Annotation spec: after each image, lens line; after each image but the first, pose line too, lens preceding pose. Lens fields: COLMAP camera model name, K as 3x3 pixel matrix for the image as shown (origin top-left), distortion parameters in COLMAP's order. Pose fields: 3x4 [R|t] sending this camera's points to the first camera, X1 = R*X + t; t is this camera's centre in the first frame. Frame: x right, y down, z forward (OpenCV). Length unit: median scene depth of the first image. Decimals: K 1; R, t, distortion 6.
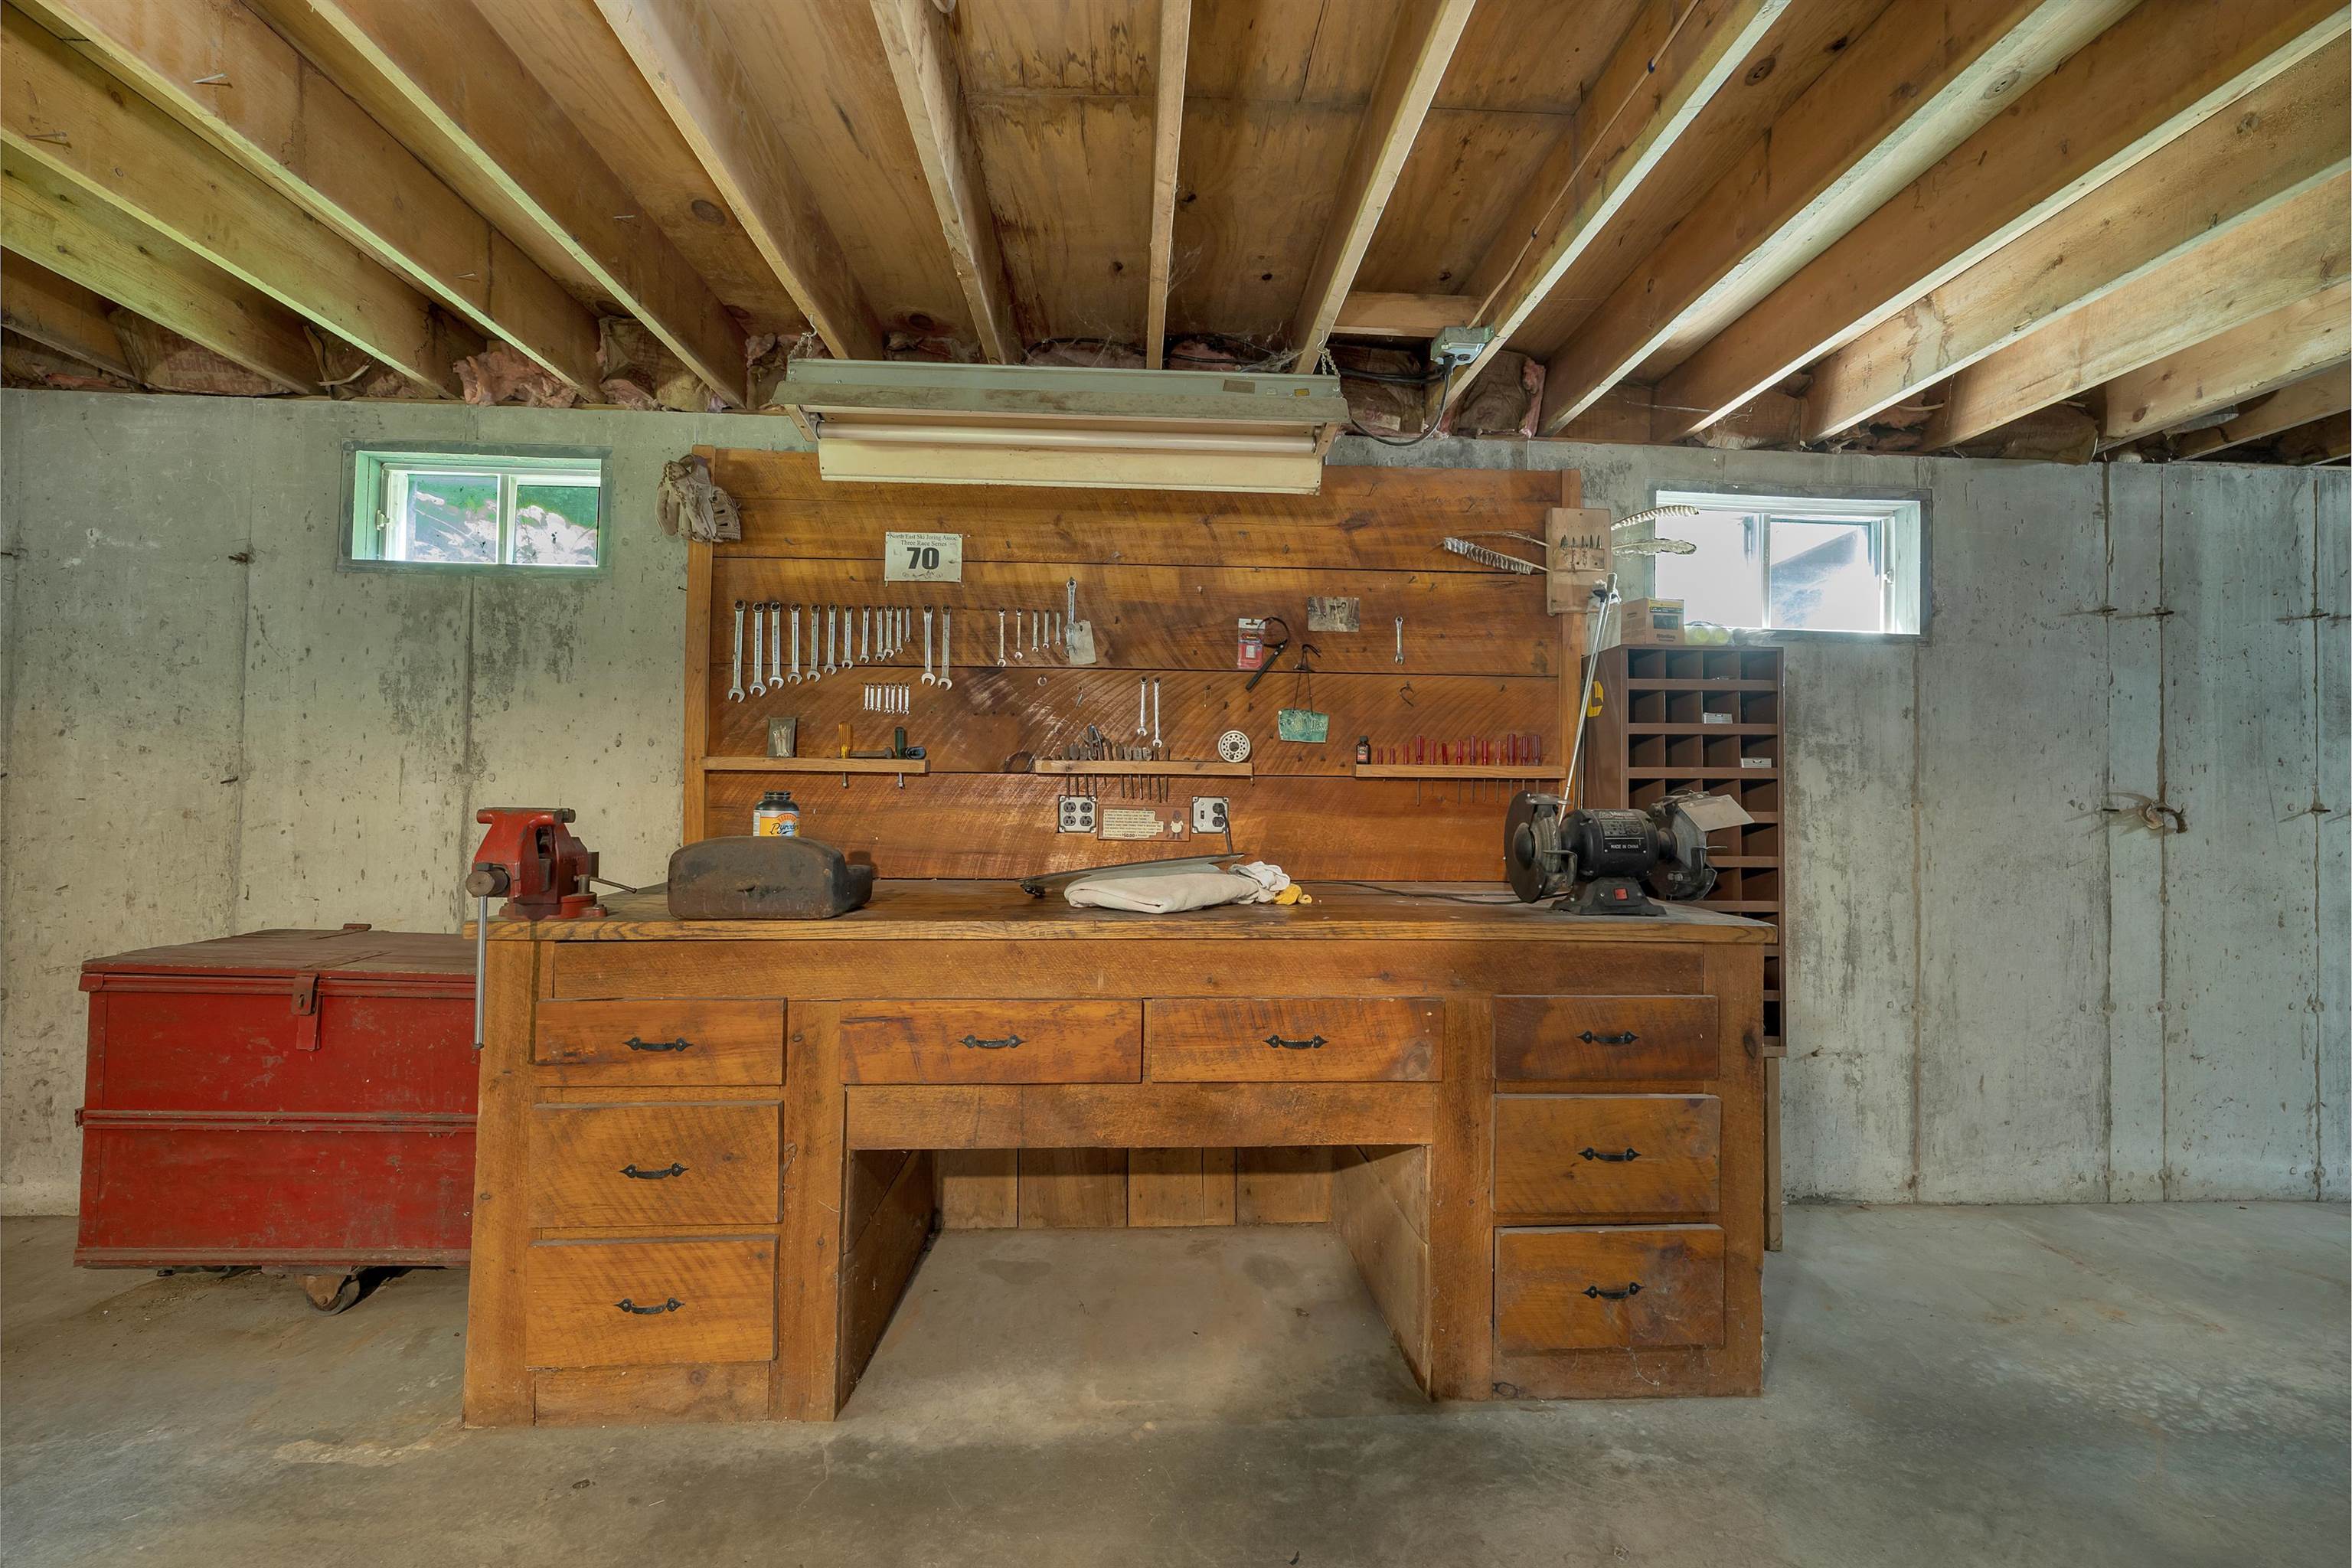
lens RADIAL K [[983.1, 0, 1176.0], [0, 983.1, 784.0], [0, 0, 1]] dist [-0.001520, -0.000163]
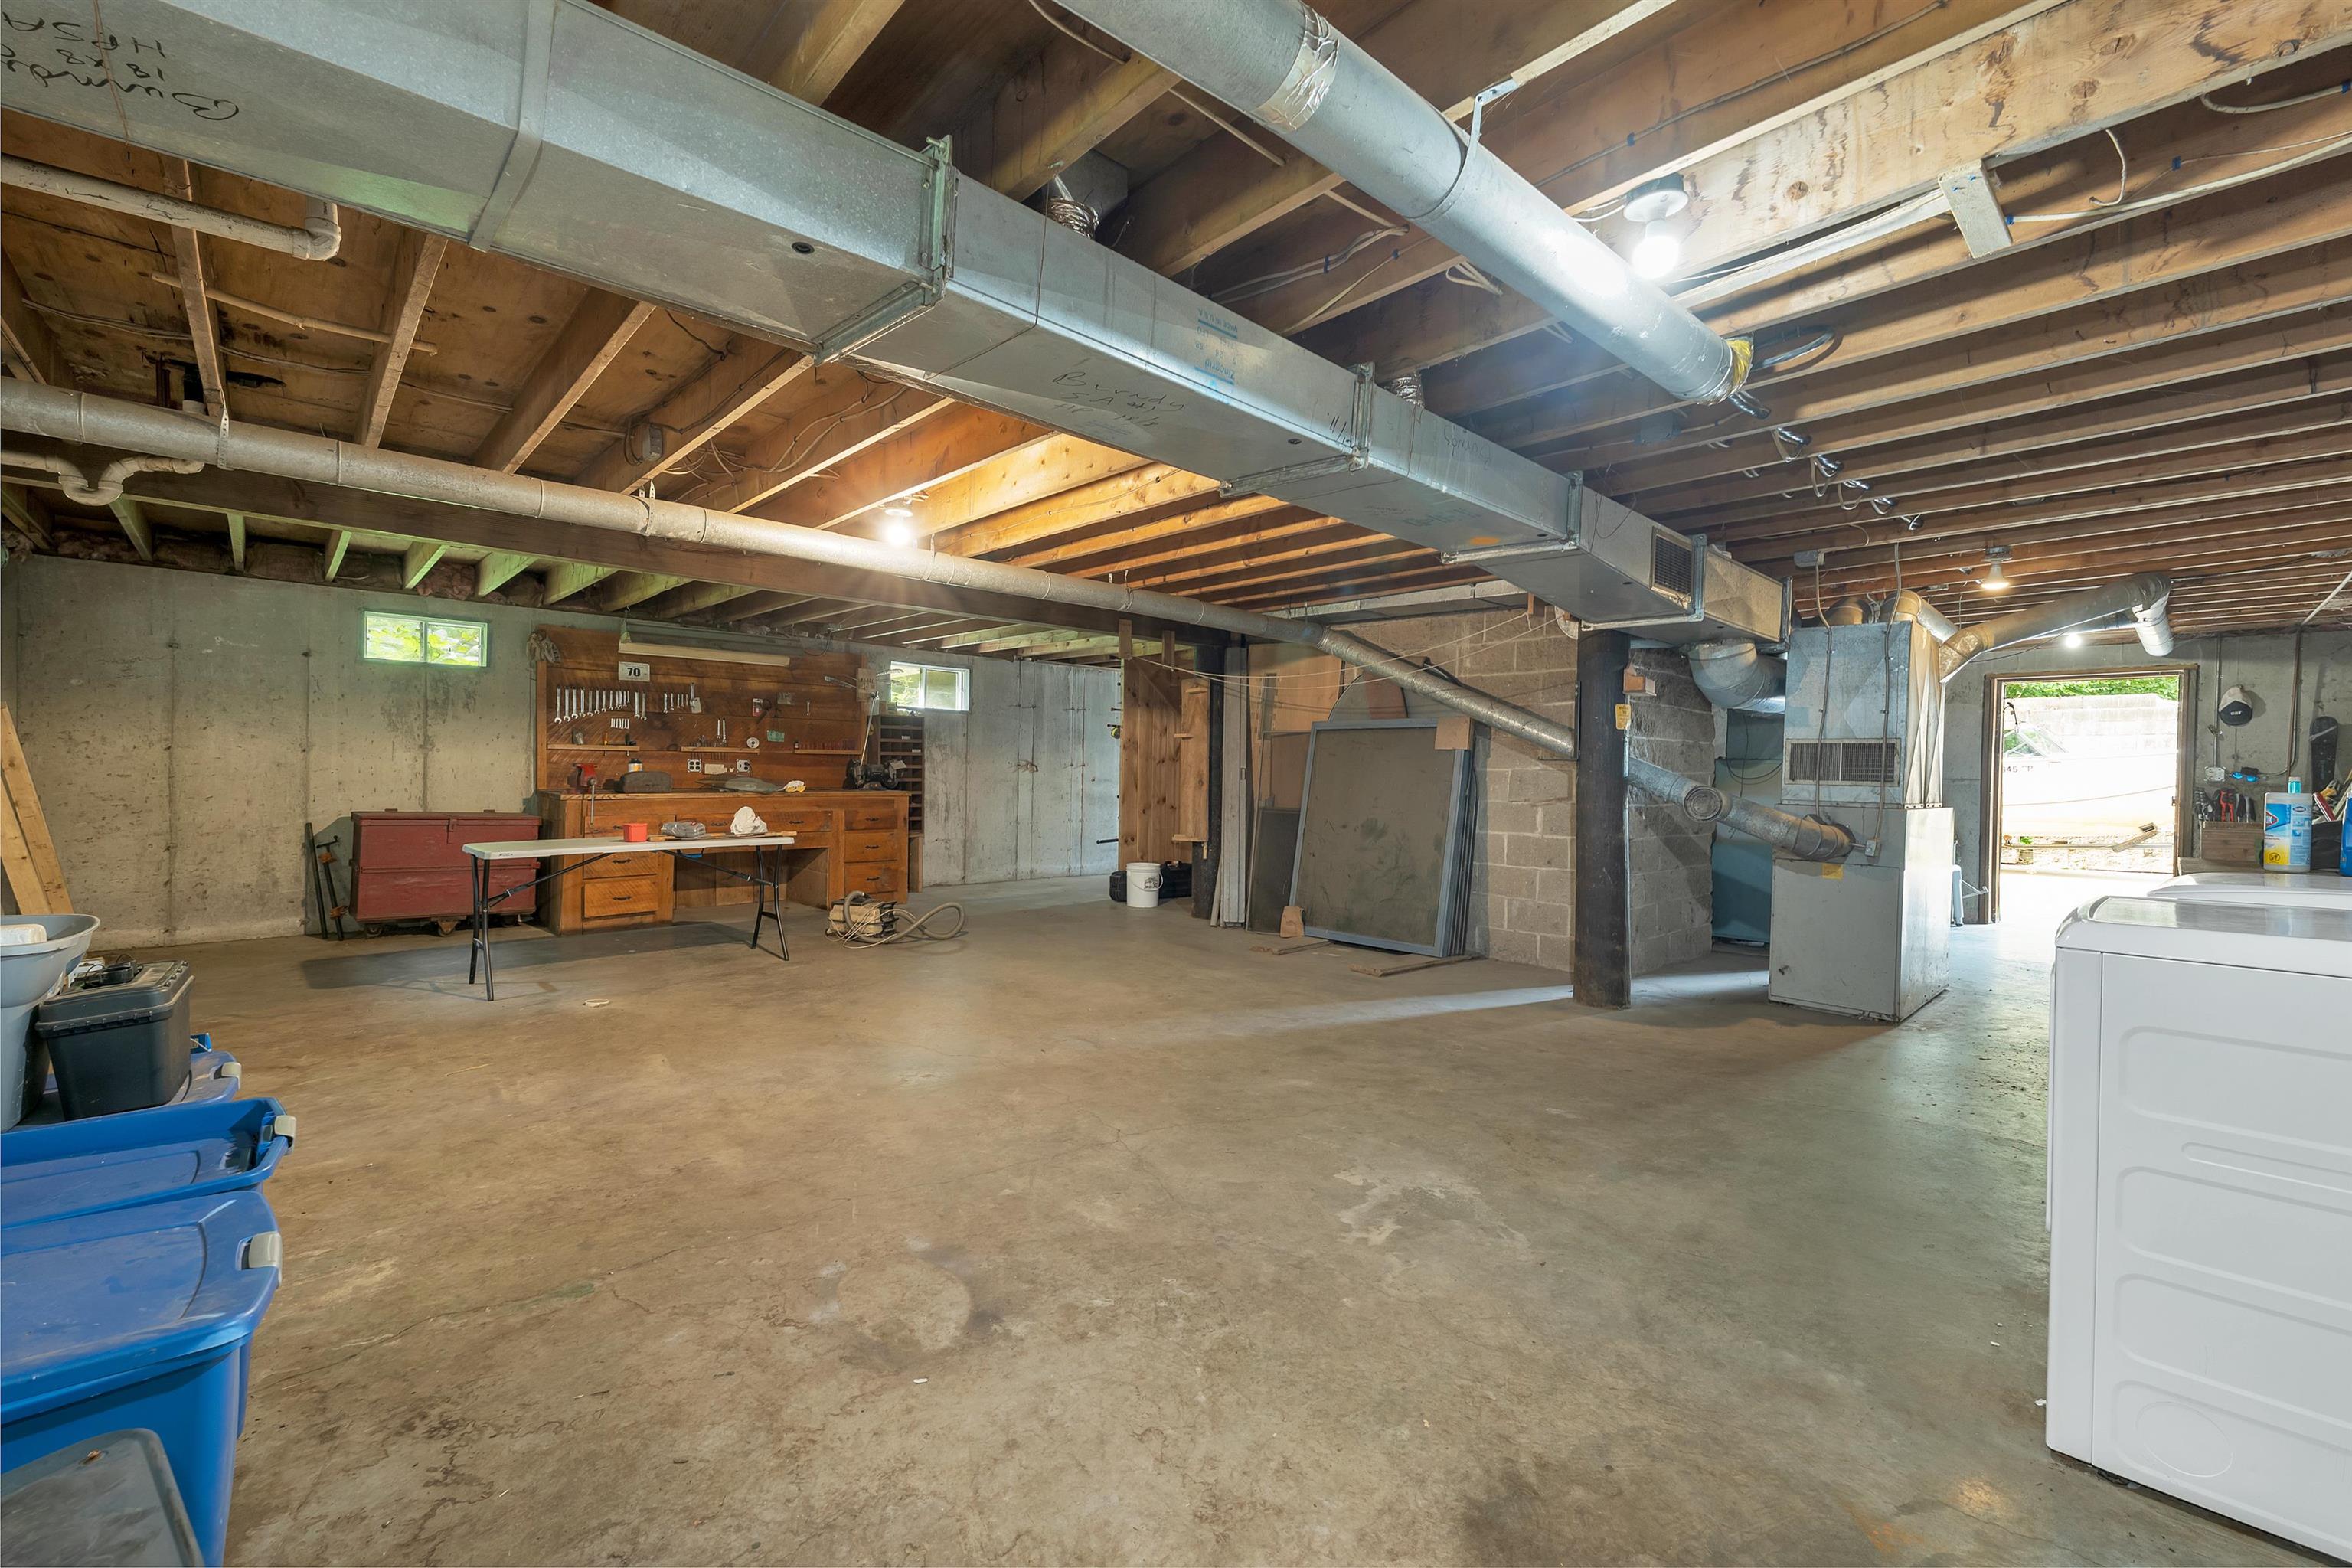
lens RADIAL K [[983.1, 0, 1176.0], [0, 983.1, 784.0], [0, 0, 1]] dist [-0.001520, -0.000163]
pose [[0.769563, -0.010141, 0.638490, -0.843885], [-0.019033, 0.999065, 0.038809, -0.053150], [-0.638287, -0.042019, 0.768651, -2.074003]]
